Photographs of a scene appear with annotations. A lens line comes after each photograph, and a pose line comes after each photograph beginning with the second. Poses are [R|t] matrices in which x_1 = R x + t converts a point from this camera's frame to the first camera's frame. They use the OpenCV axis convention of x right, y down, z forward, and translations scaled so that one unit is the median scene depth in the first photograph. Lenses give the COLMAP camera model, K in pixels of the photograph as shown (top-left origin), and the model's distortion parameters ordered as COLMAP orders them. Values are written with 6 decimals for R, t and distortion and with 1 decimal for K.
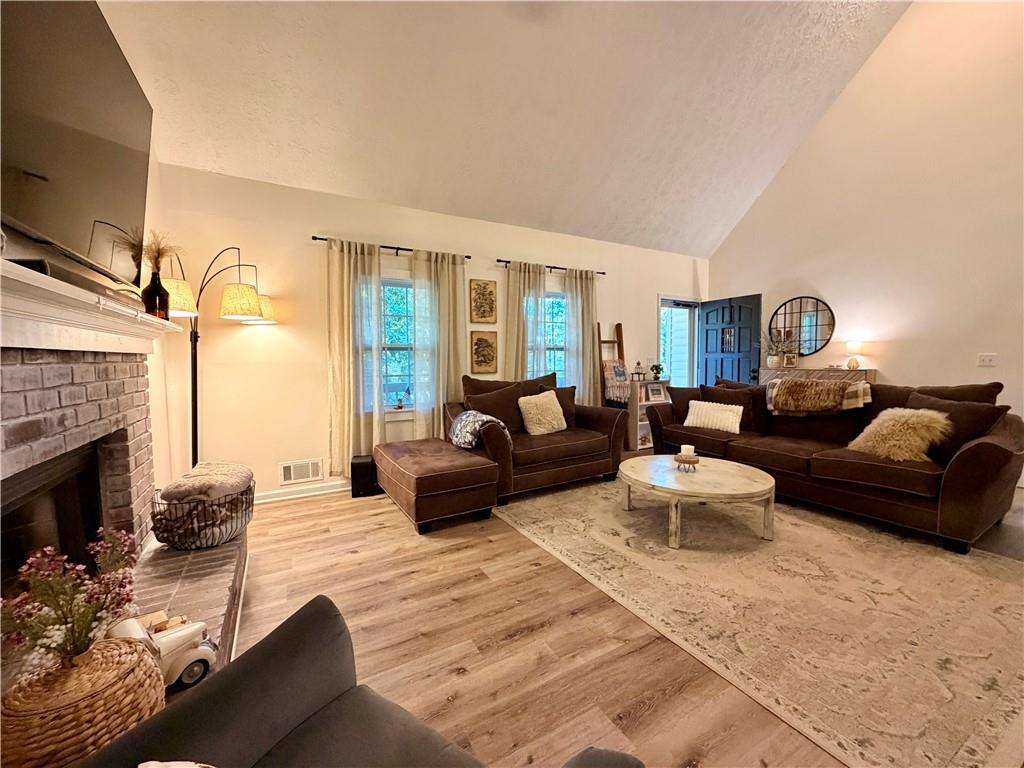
lens RADIAL K [[407.8, 0, 508.0], [0, 407.8, 383.5], [0, 0, 1]] dist [-0.000943, 0.000265]
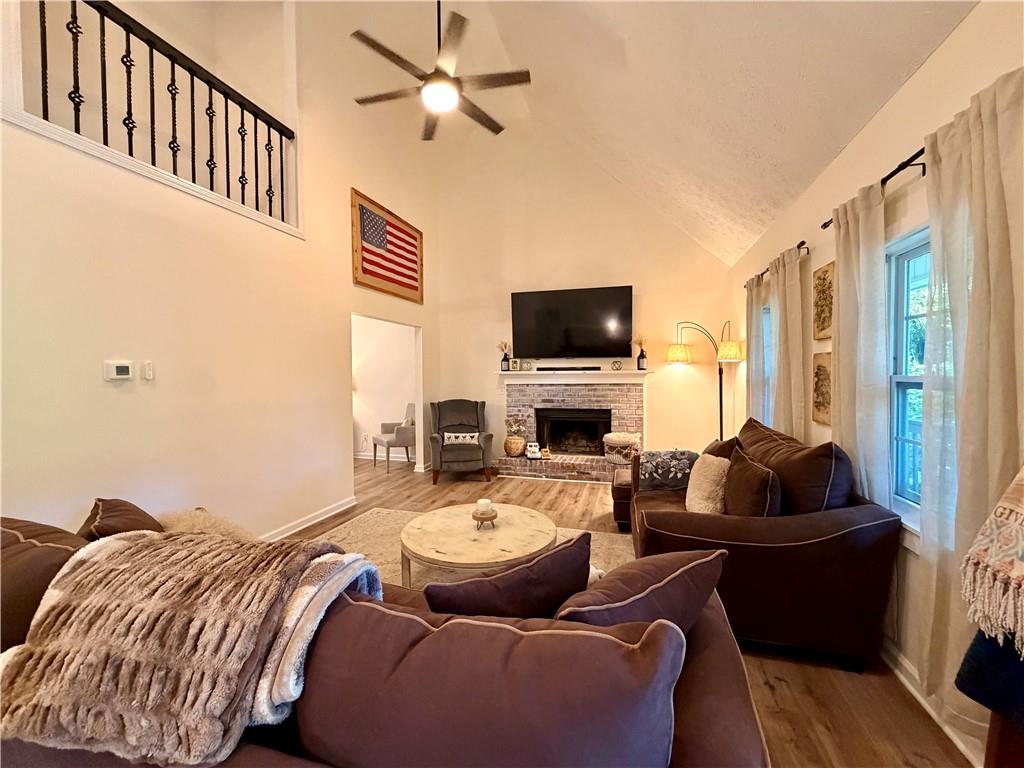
lens RADIAL K [[407.8, 0, 508.0], [0, 407.8, 383.5], [0, 0, 1]] dist [-0.000943, 0.000265]
pose [[-0.722025, 0.031115, -0.691167, 1.183627], [-0.025734, 0.997089, 0.071769, -0.198915], [0.691388, 0.069606, -0.719122, 1.928961]]
